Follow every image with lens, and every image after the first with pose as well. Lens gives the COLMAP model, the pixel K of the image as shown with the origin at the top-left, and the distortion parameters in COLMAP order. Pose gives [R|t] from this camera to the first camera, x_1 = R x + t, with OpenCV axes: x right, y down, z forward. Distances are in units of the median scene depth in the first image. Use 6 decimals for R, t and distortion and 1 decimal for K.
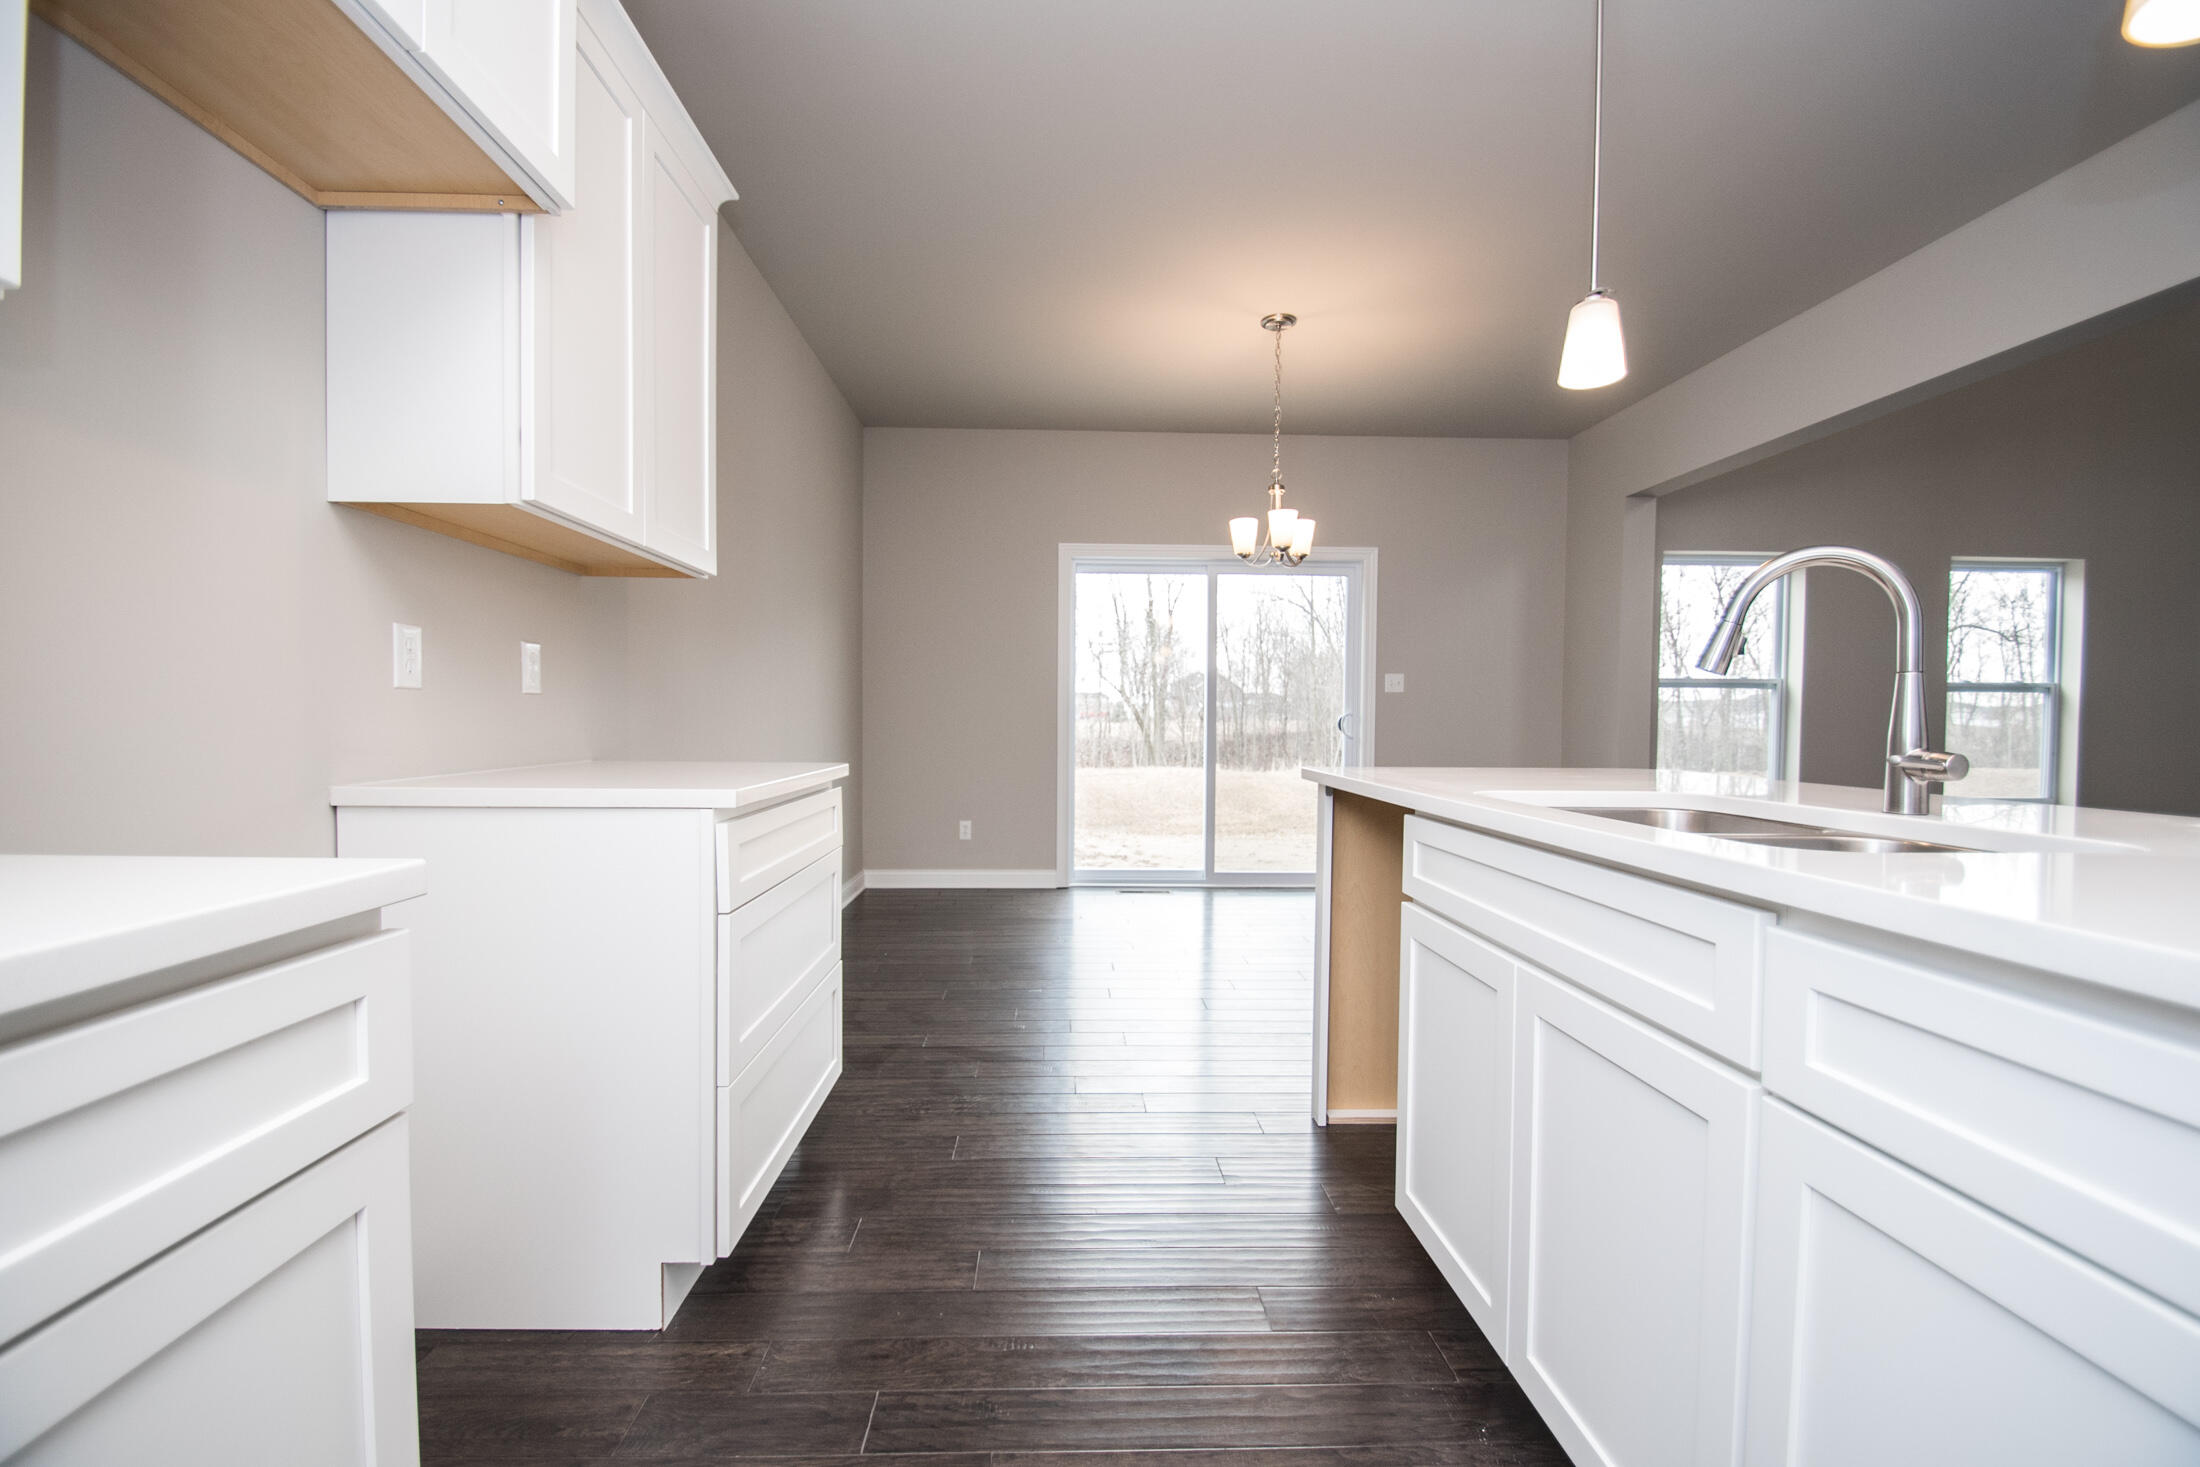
lens RADIAL K [[943.1, 0, 1096.5], [0, 943.1, 767.3], [0, 0, 1]] dist [-0.000806, -0.000110]
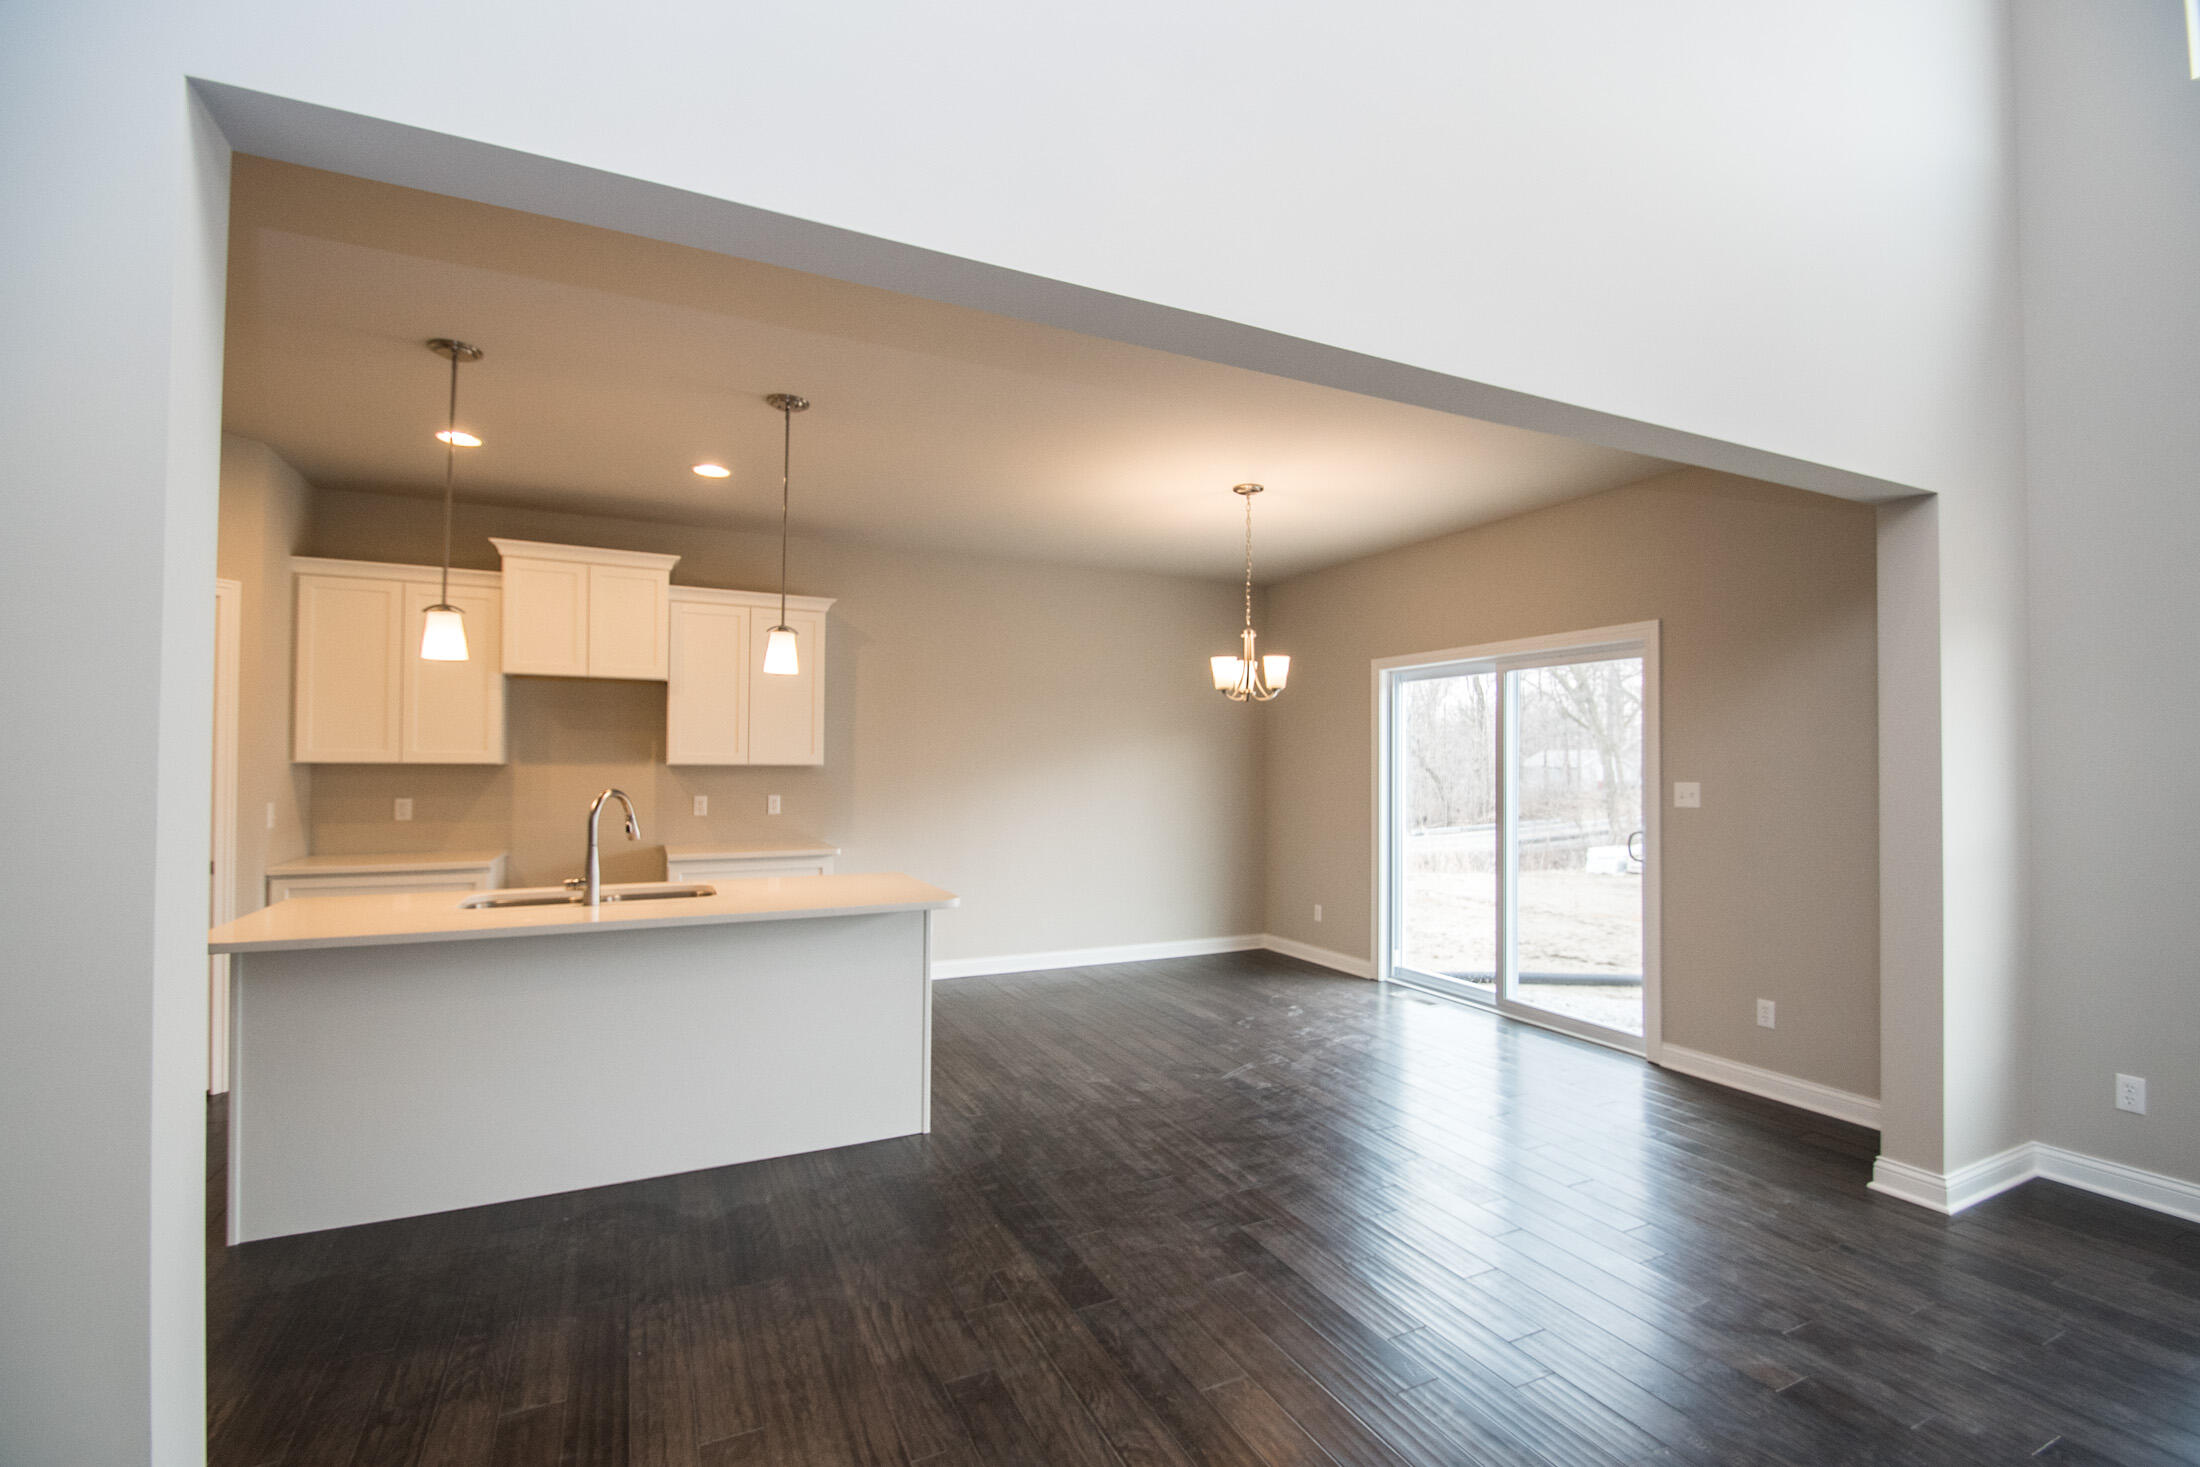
lens RADIAL K [[942.2, 0, 1087.8], [0, 942.2, 751.6], [0, 0, 1]] dist [0.000984, -0.000152]
pose [[0.394546, -0.018570, -0.918689, 0.810985], [-0.049316, 0.997927, -0.041352, -0.069394], [0.917552, 0.061621, 0.392812, 0.274358]]
